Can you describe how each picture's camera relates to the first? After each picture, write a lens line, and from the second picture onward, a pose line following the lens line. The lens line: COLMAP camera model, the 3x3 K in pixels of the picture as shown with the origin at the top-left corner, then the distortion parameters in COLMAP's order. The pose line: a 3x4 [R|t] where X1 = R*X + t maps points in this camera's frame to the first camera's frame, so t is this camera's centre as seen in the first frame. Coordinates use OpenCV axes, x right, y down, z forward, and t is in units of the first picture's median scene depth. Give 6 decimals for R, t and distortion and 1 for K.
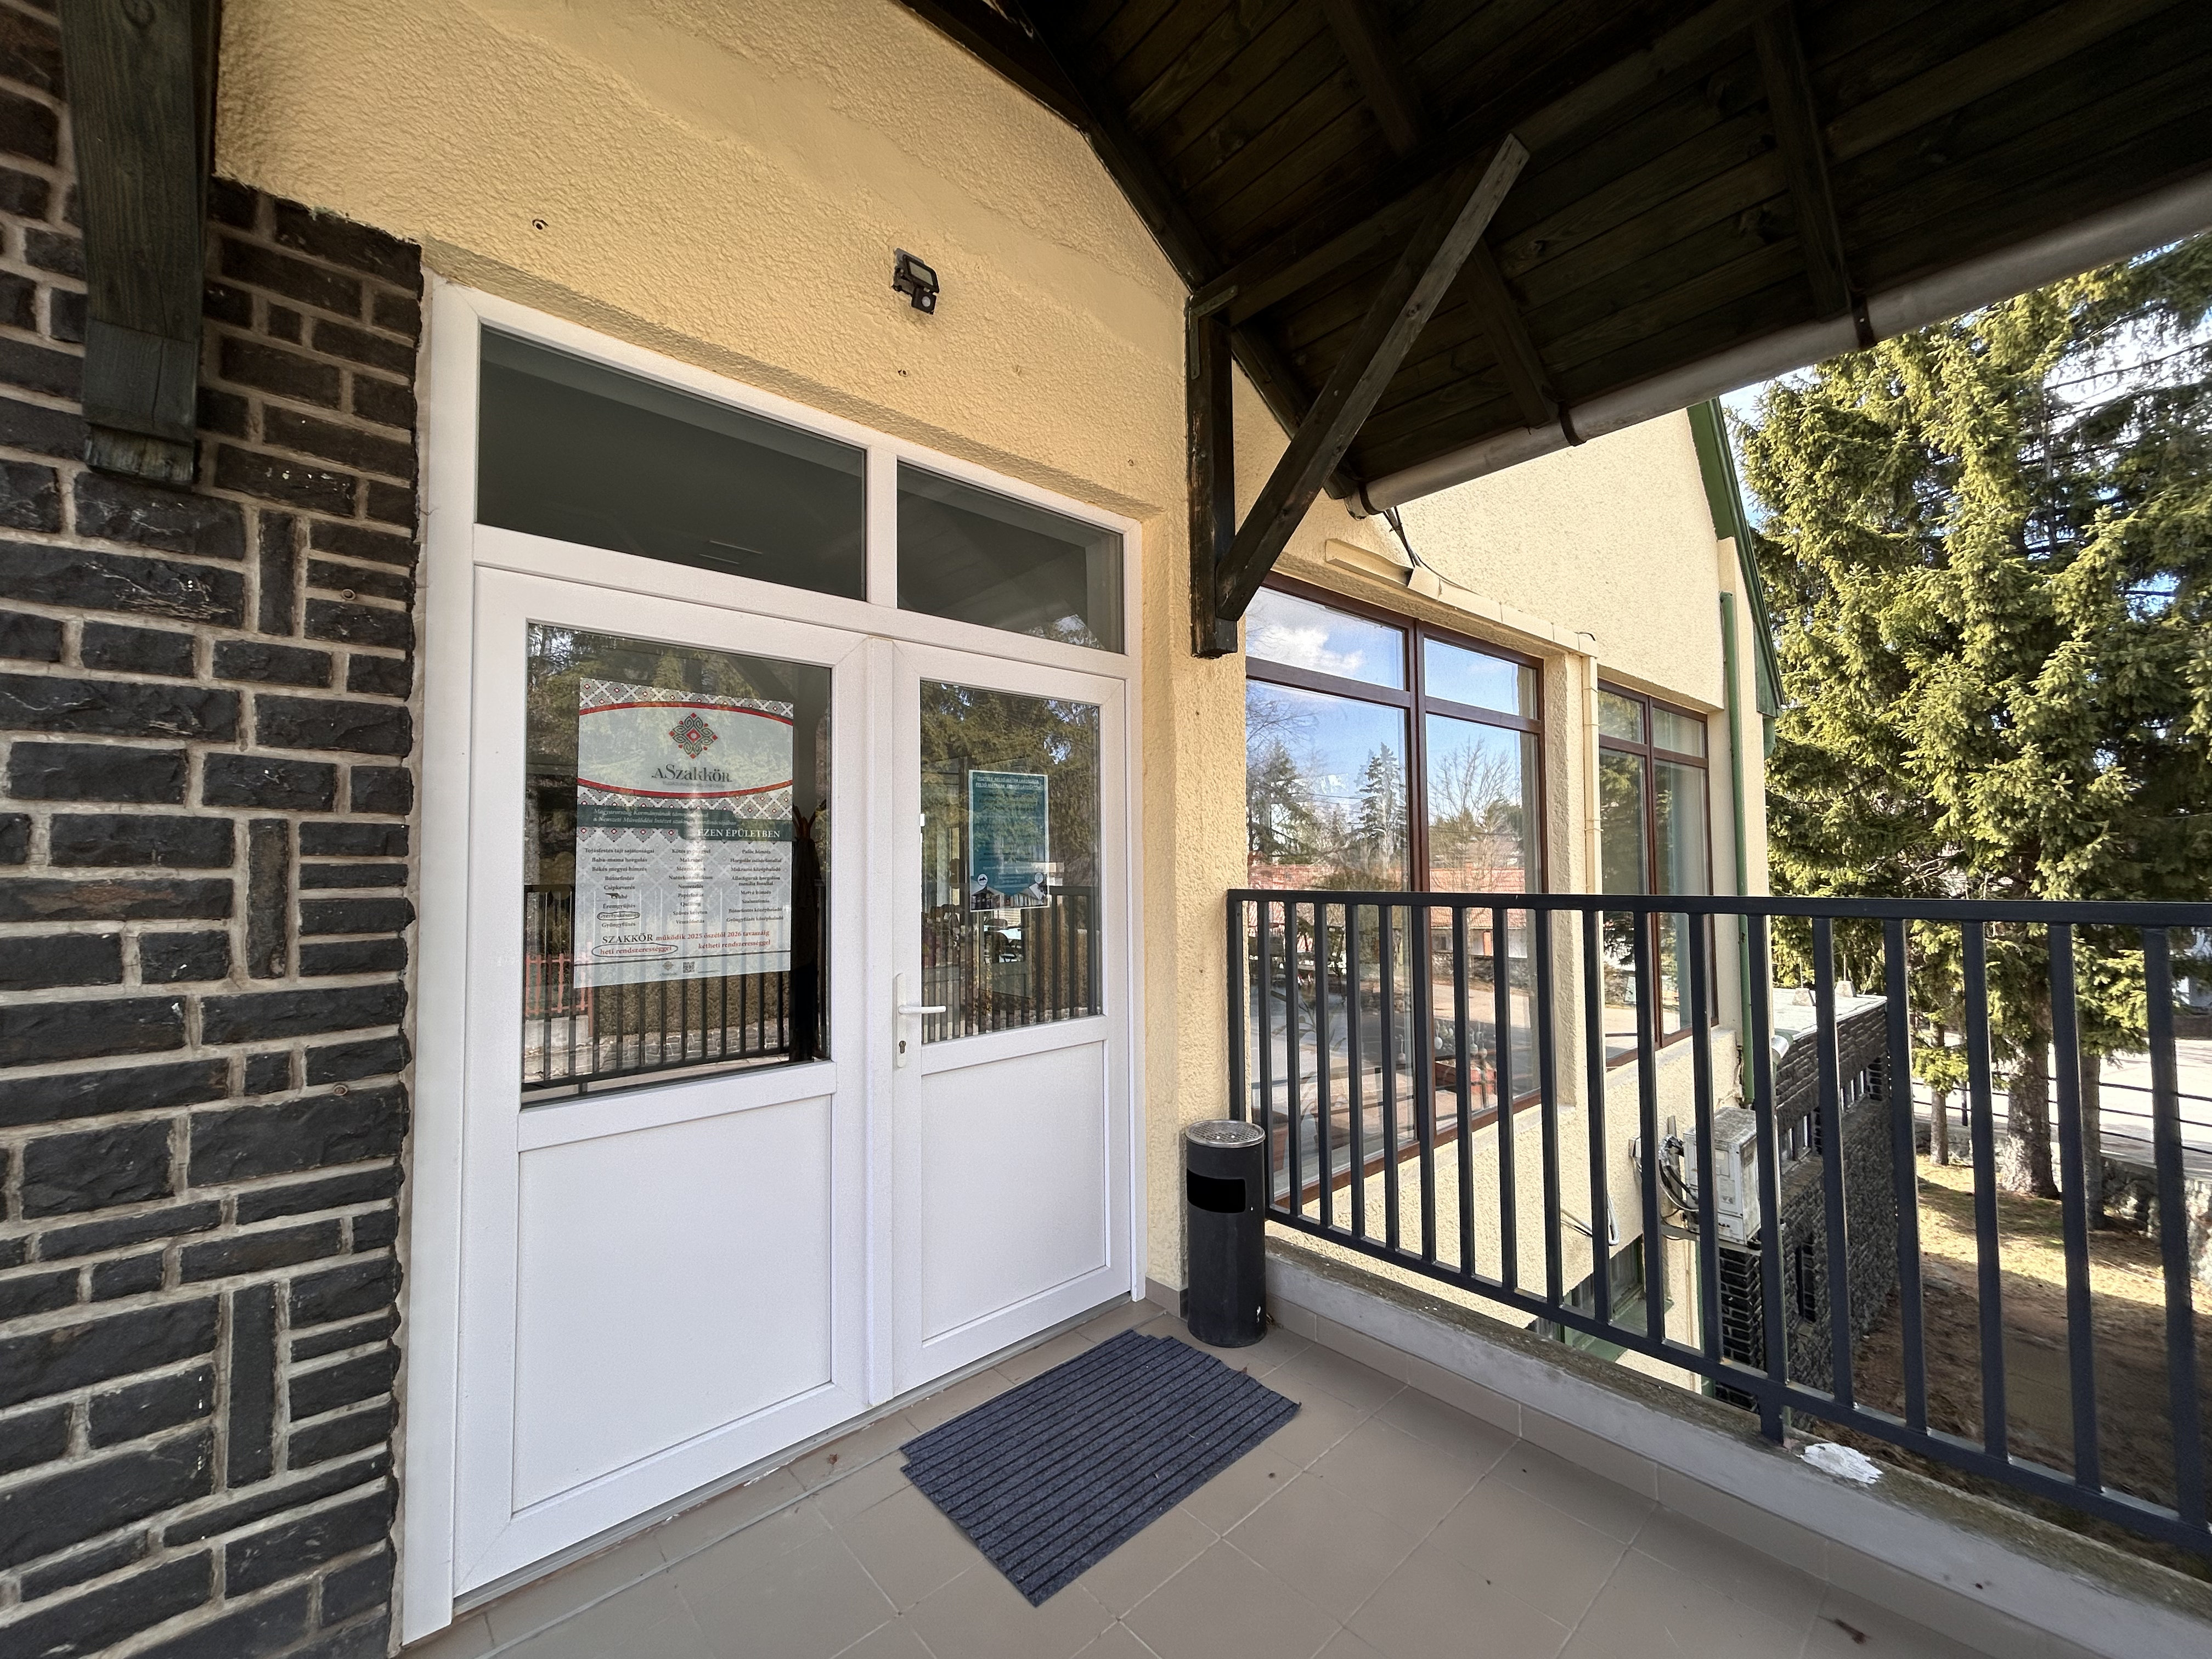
lens RADIAL K [[886.4, 0, 1107.5], [0, 886.4, 836.2], [0, 0, 1]] dist [-0.005005, 0.001640]
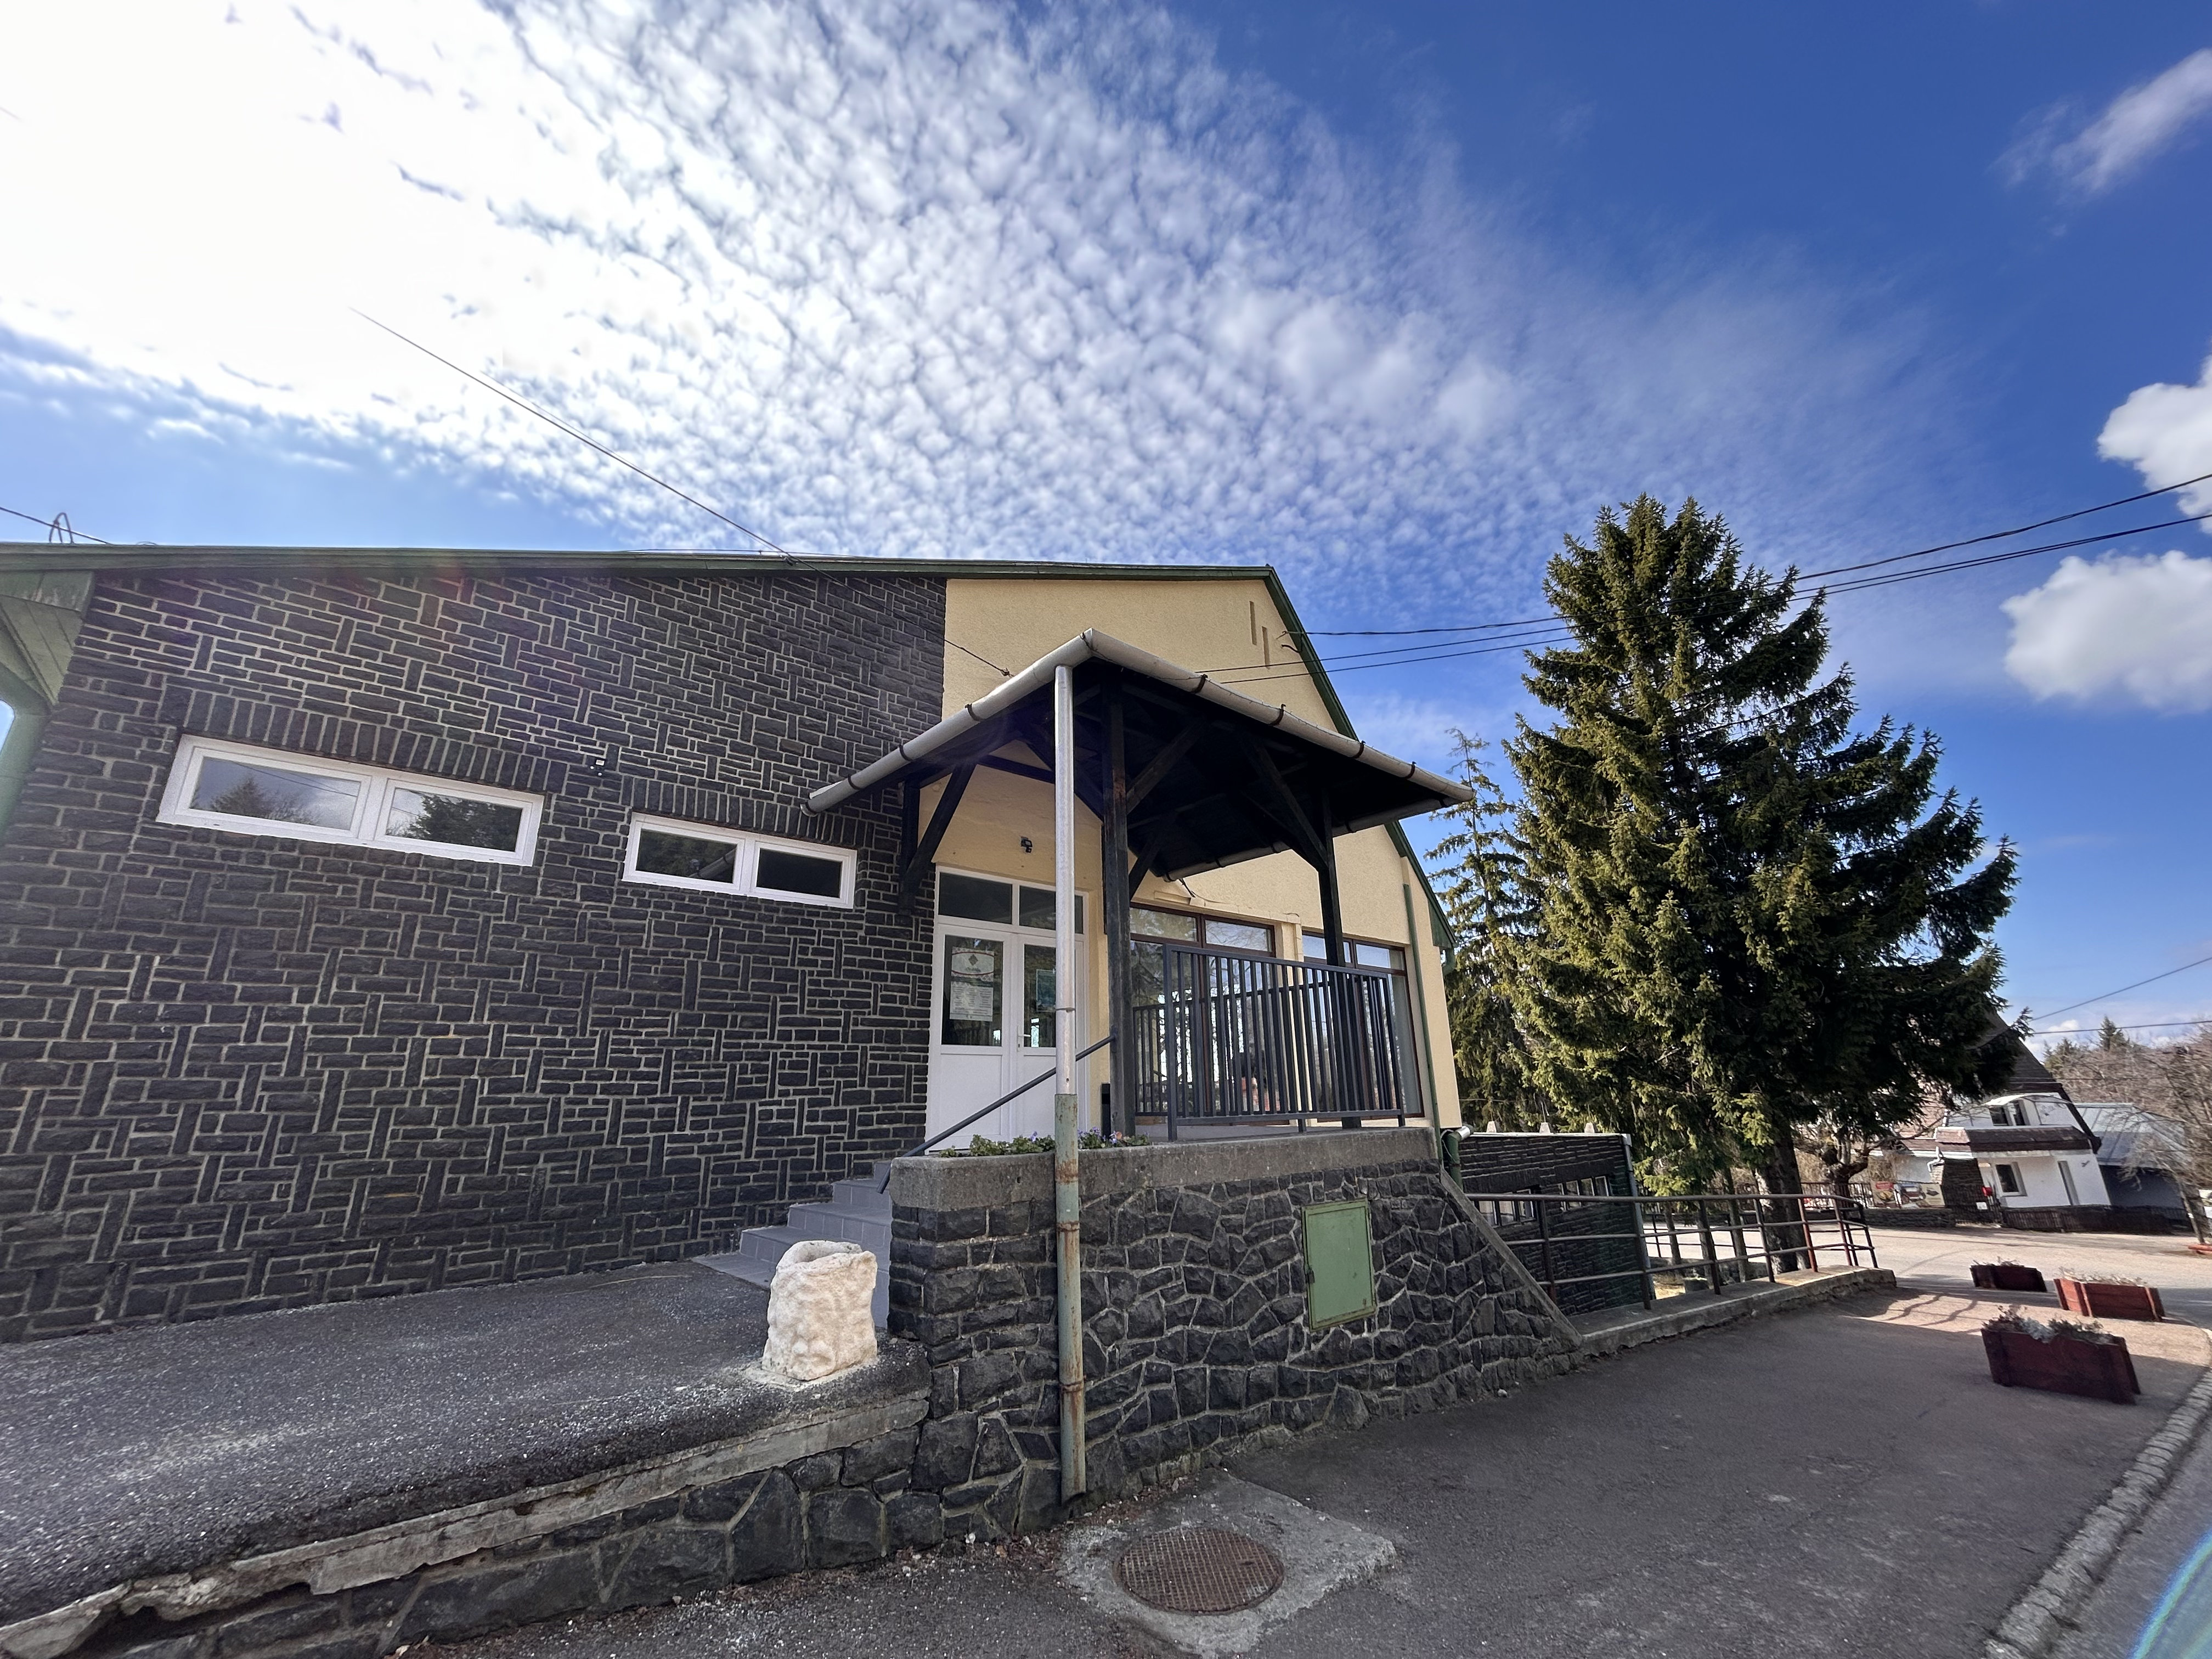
lens RADIAL K [[886.4, 0, 1099.0], [0, 886.4, 829.5], [0, 0, 1]] dist [-0.005005, 0.001640]
pose [[0.999866, -0.008620, -0.013917, 0.157480], [0.004725, 0.965912, -0.258826, 0.325486], [0.015674, 0.258726, 0.965824, -2.752663]]
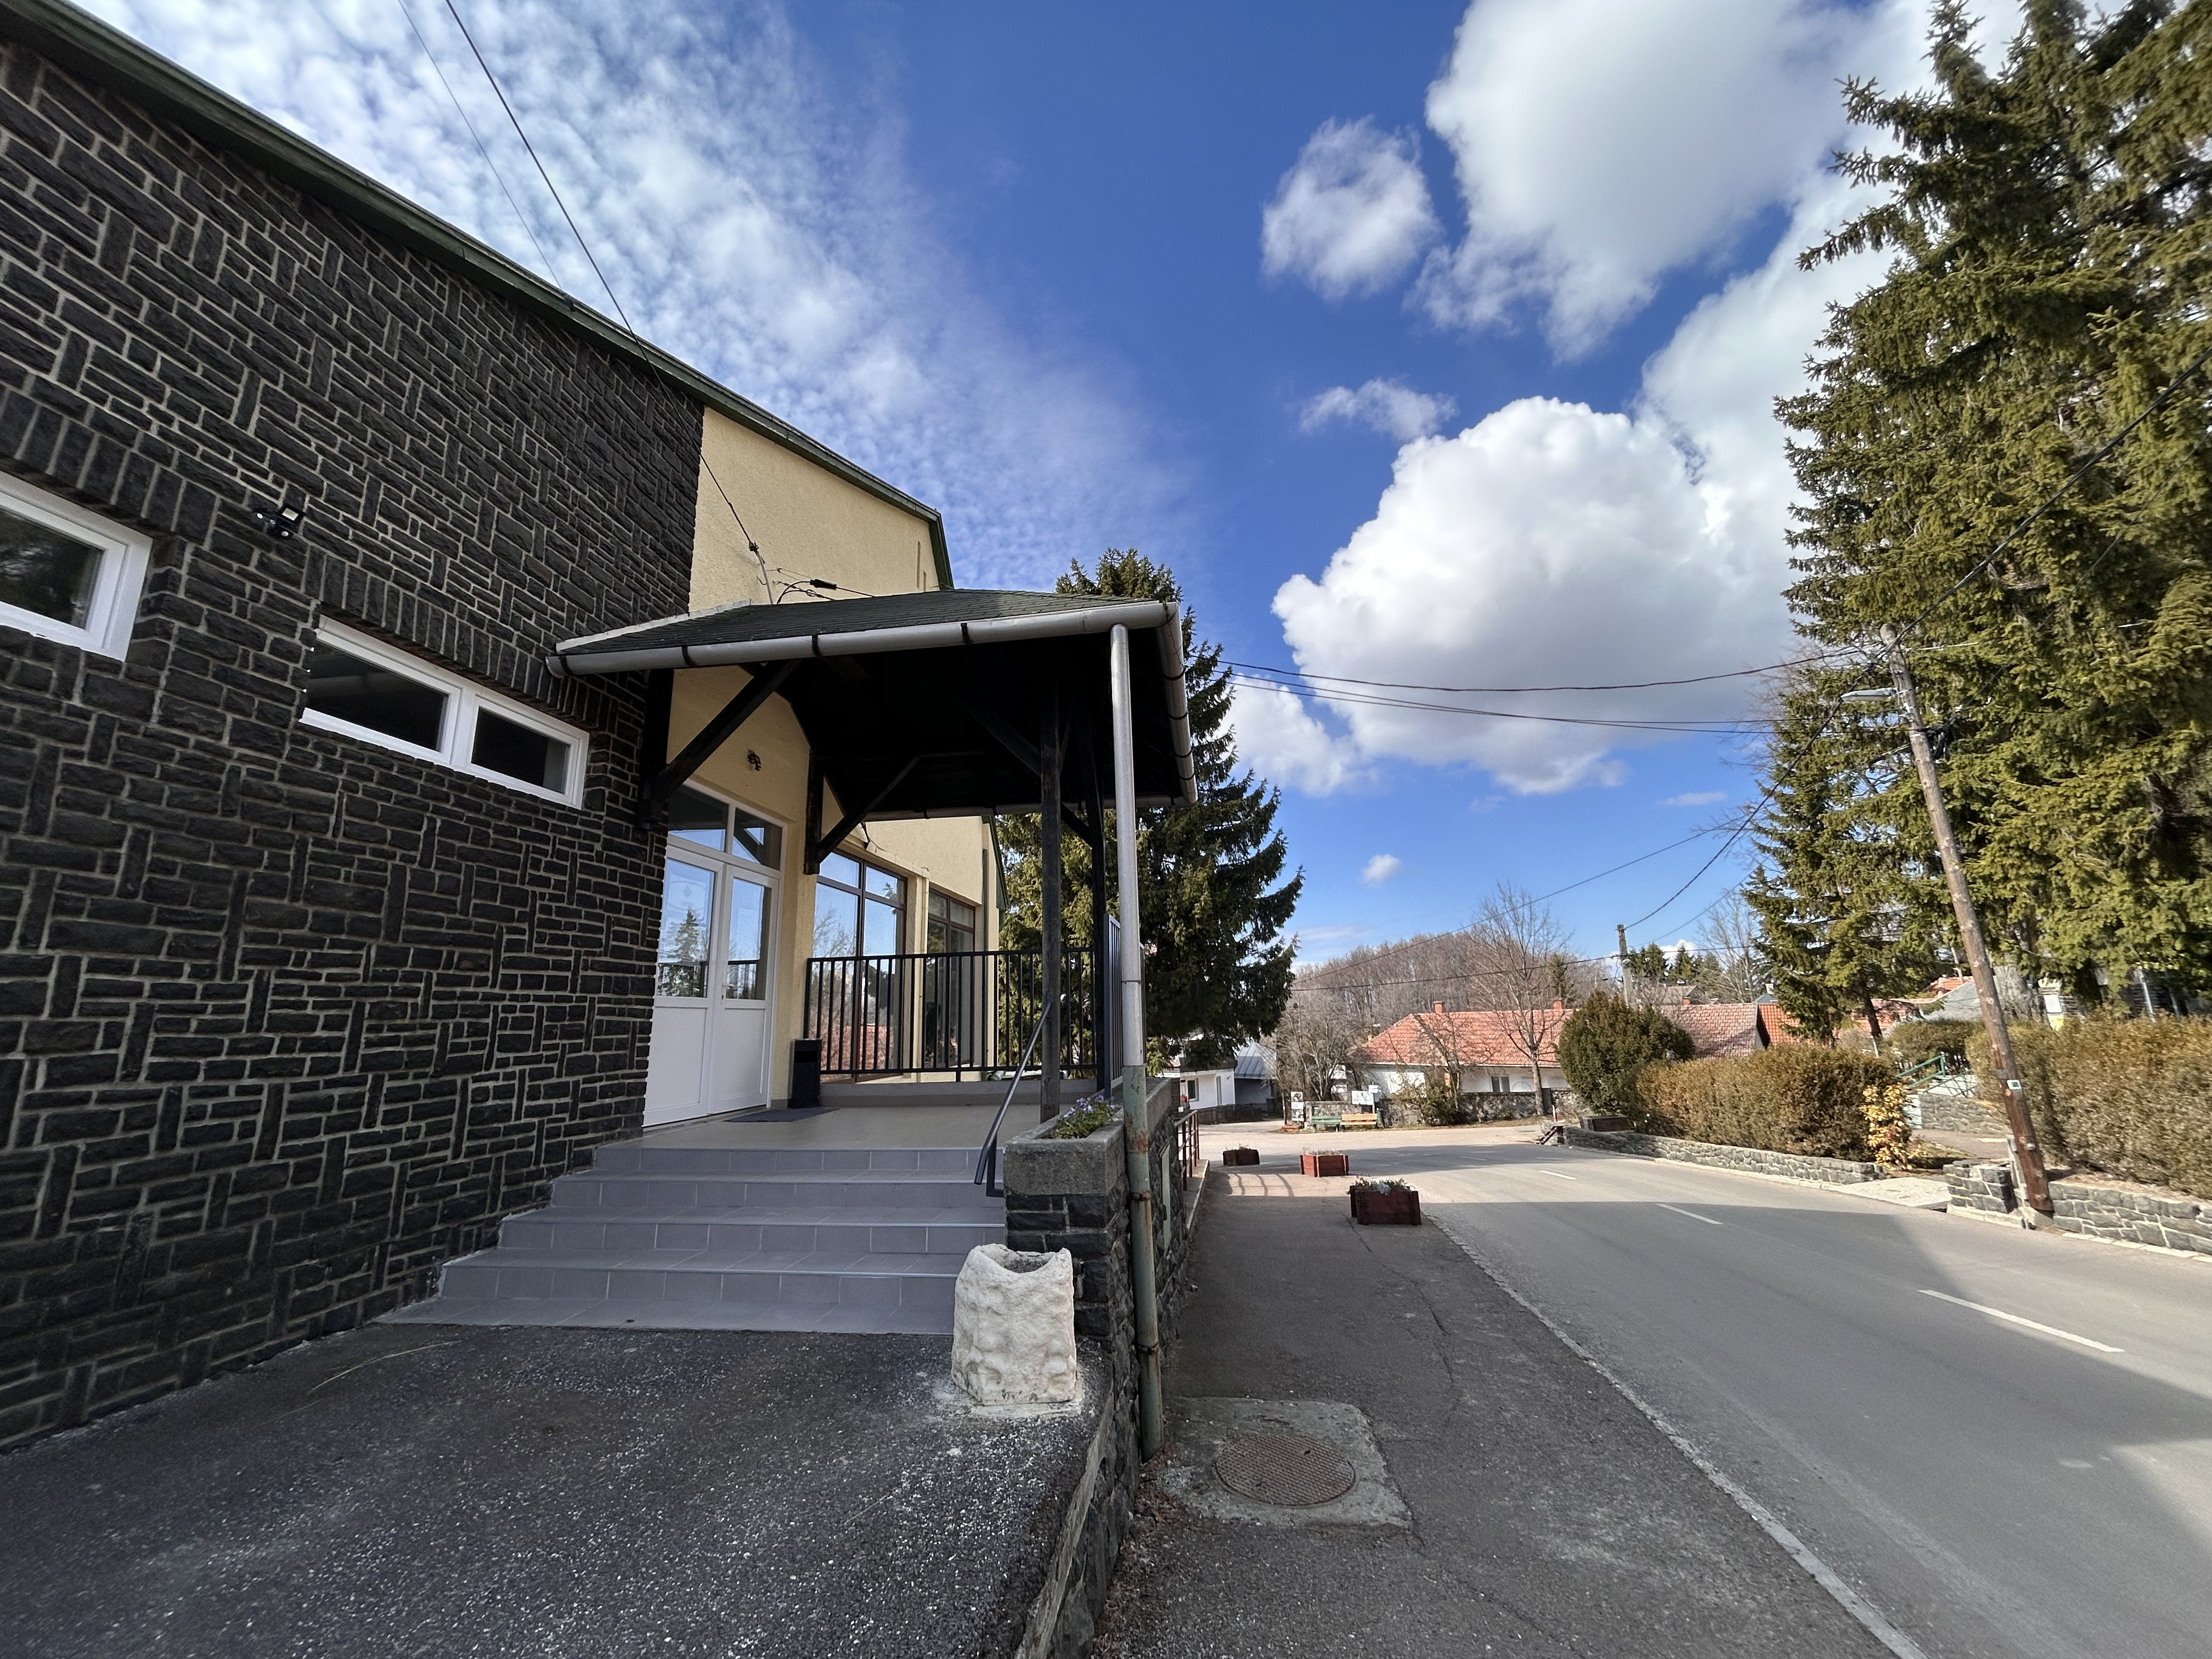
lens RADIAL K [[886.4, 0, 1101.1], [0, 886.4, 826.4], [0, 0, 1]] dist [-0.005005, 0.001640]
pose [[0.761716, 0.137709, 0.633108, -1.259791], [-0.011280, 0.979822, -0.199554, 0.259004], [-0.647813, 0.144862, 0.747899, -2.231072]]
